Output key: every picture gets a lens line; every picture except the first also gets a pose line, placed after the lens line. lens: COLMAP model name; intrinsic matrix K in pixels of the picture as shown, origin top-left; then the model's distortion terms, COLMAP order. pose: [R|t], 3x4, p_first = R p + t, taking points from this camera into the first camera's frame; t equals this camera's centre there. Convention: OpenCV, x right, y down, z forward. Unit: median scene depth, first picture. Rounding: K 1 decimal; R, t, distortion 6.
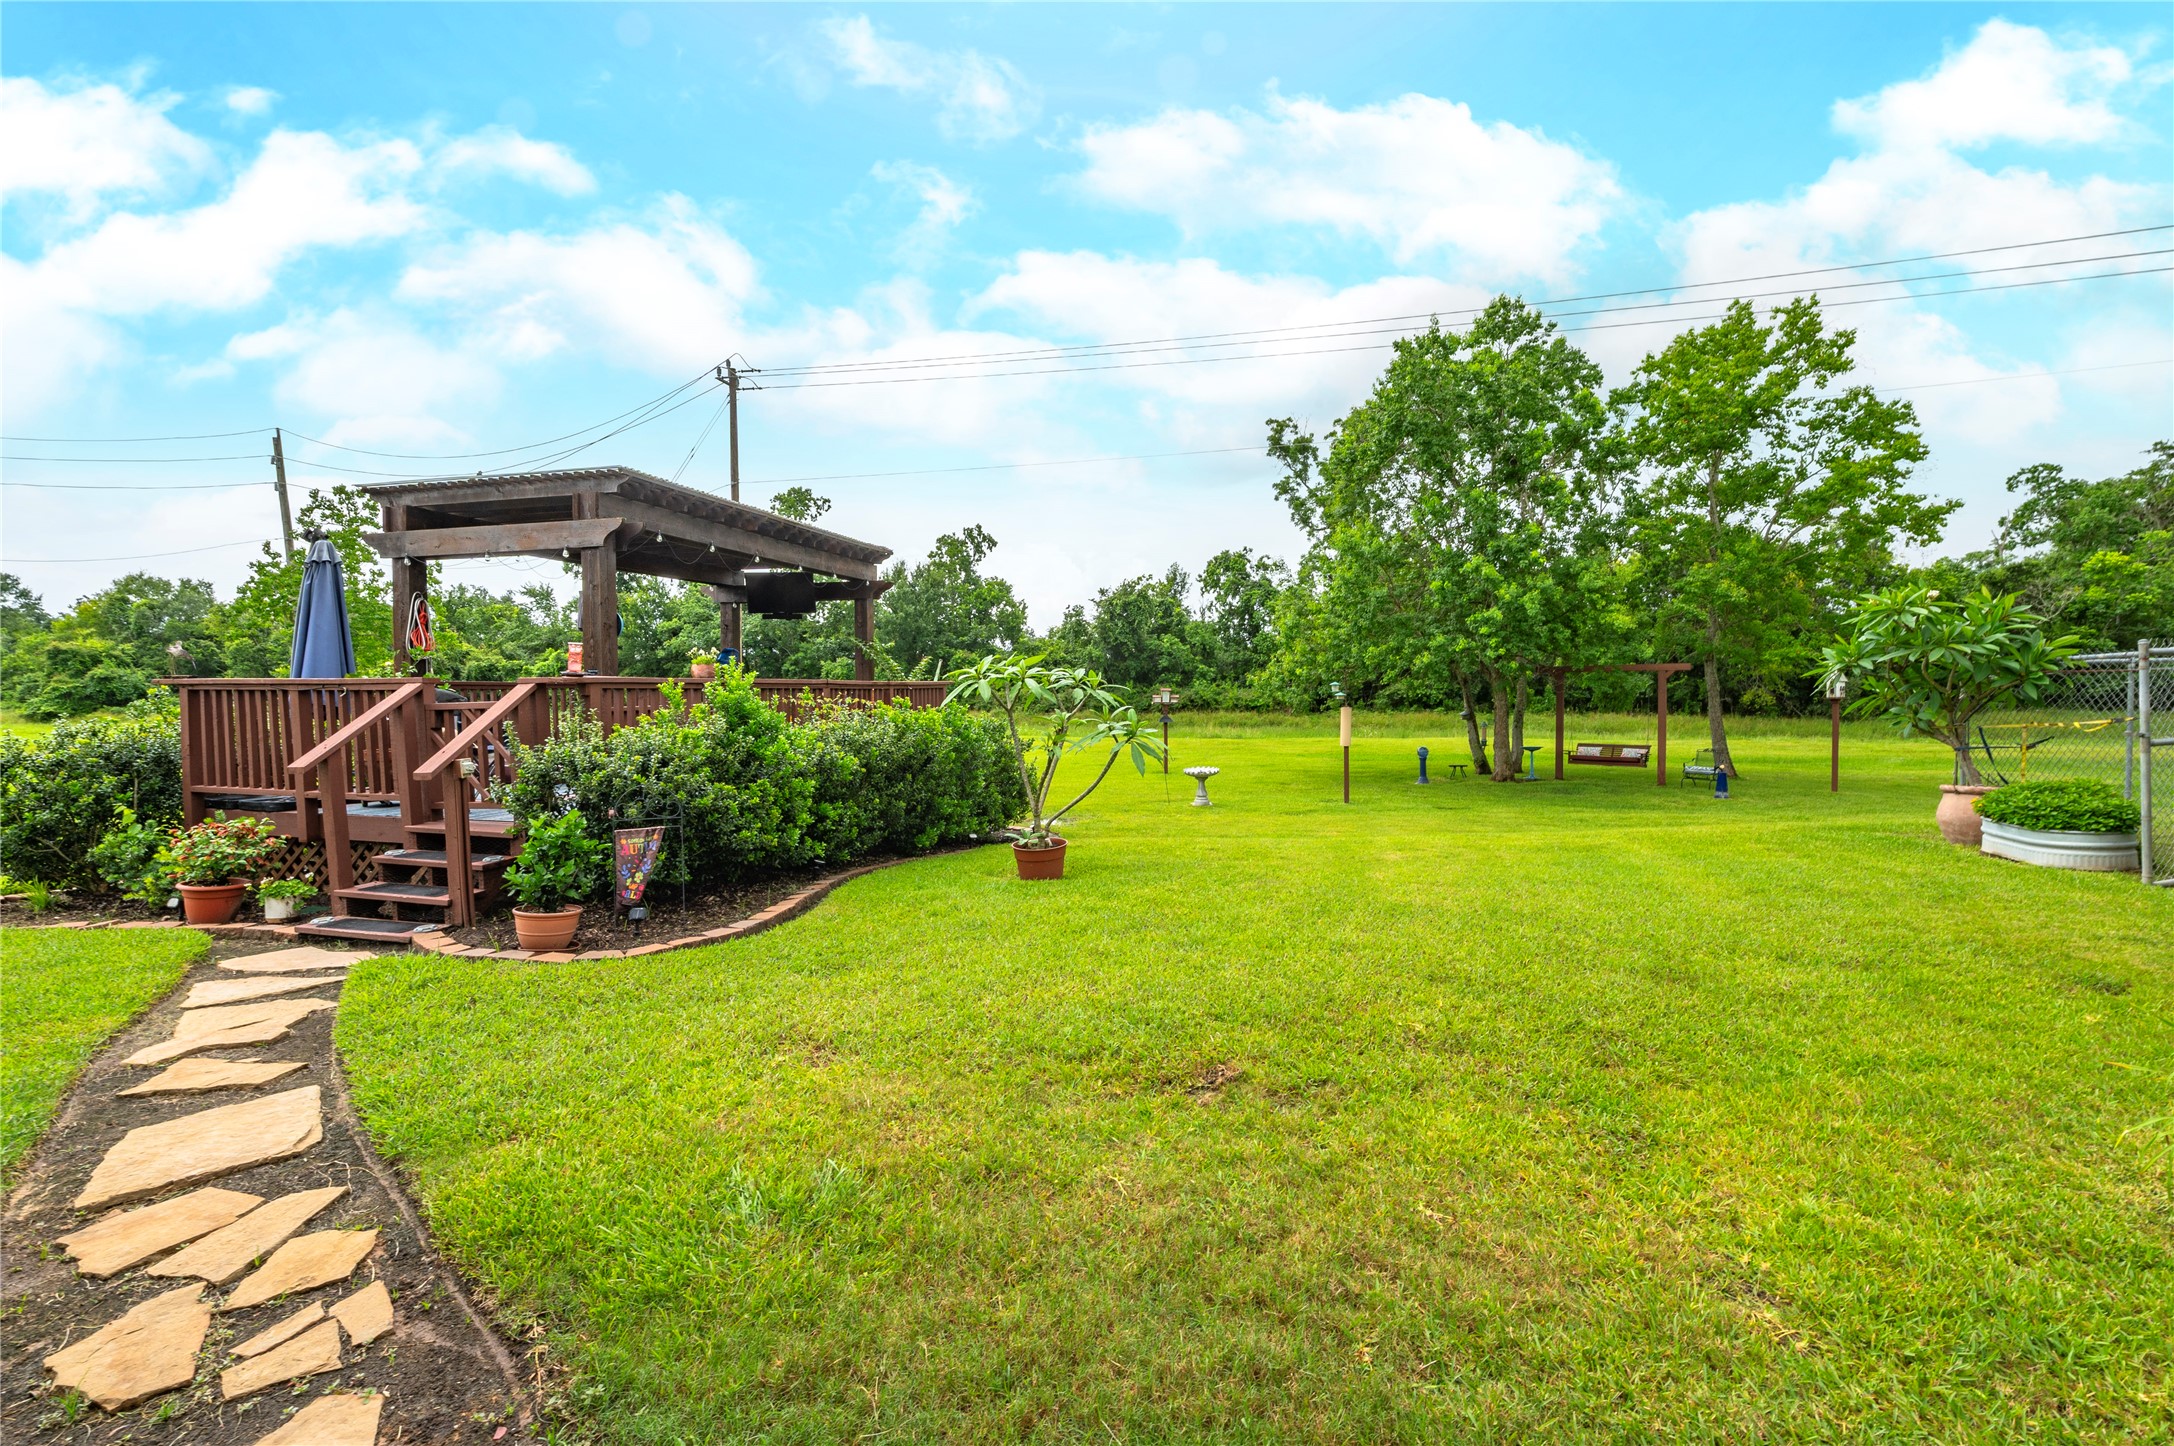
lens RADIAL K [[905.5, 0, 1087.0], [0, 905.5, 723.0], [0, 0, 1]] dist [-0.003554, -0.000202]
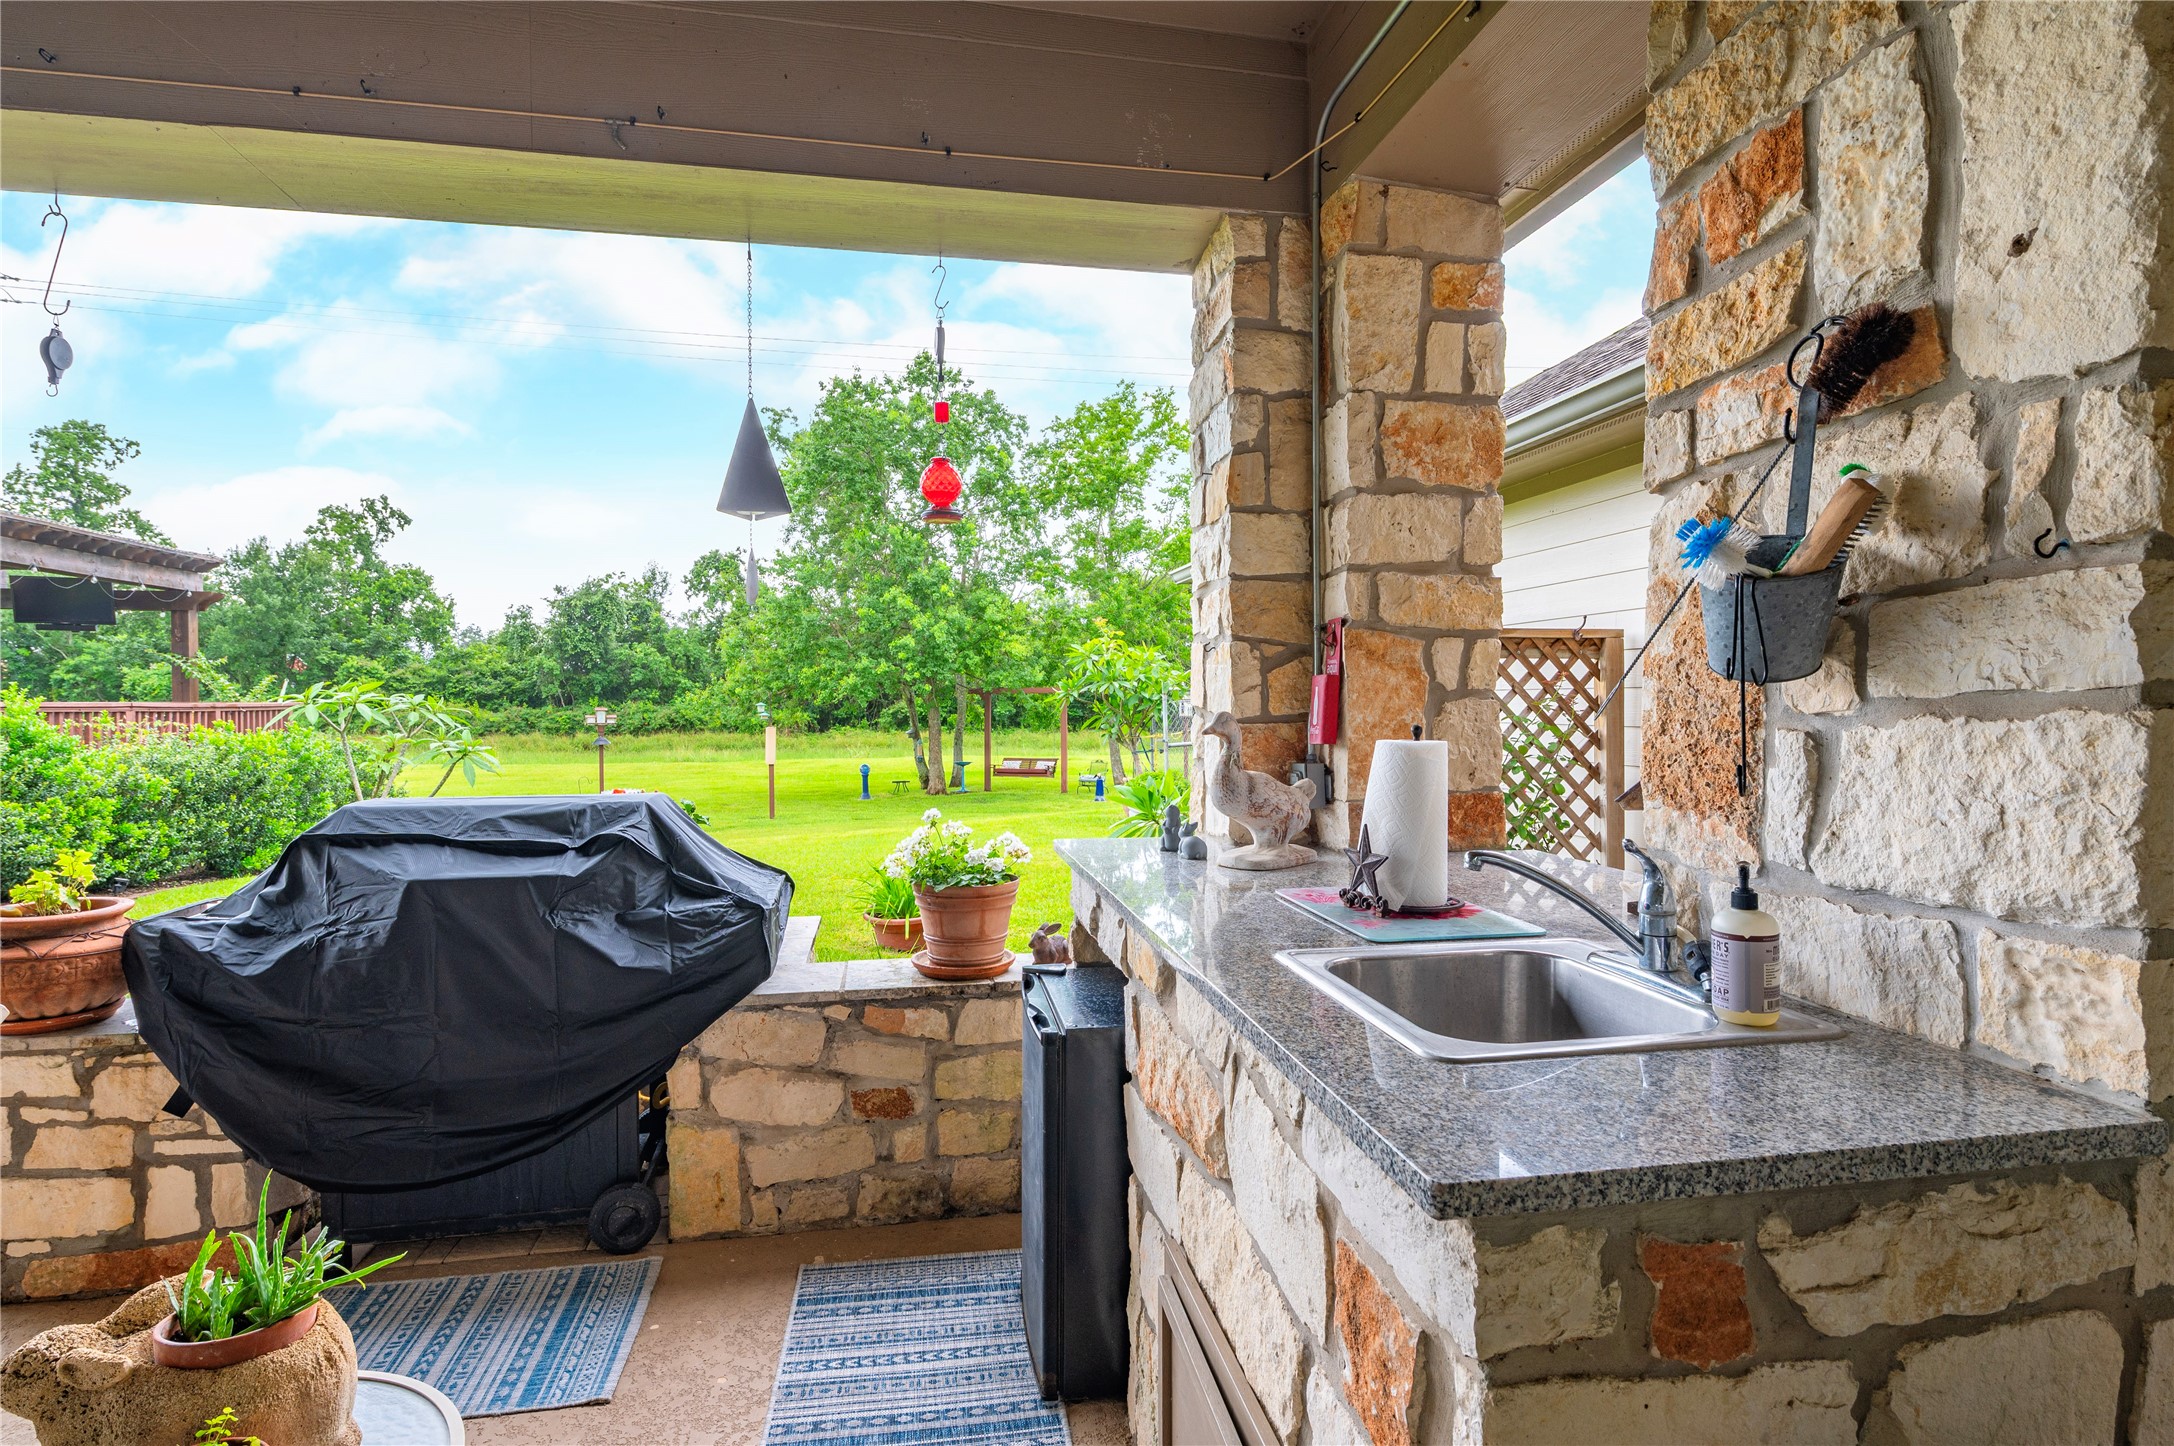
lens RADIAL K [[1070.2, 0, 1087.0], [0, 1070.2, 723.0], [0, 0, 1]] dist [-0.004288, -0.000323]
pose [[0.900578, -0.005829, 0.434655, 0.068645], [0.015015, 0.999731, -0.017703, 0.004876], [-0.434435, 0.022469, 0.900423, -0.234212]]
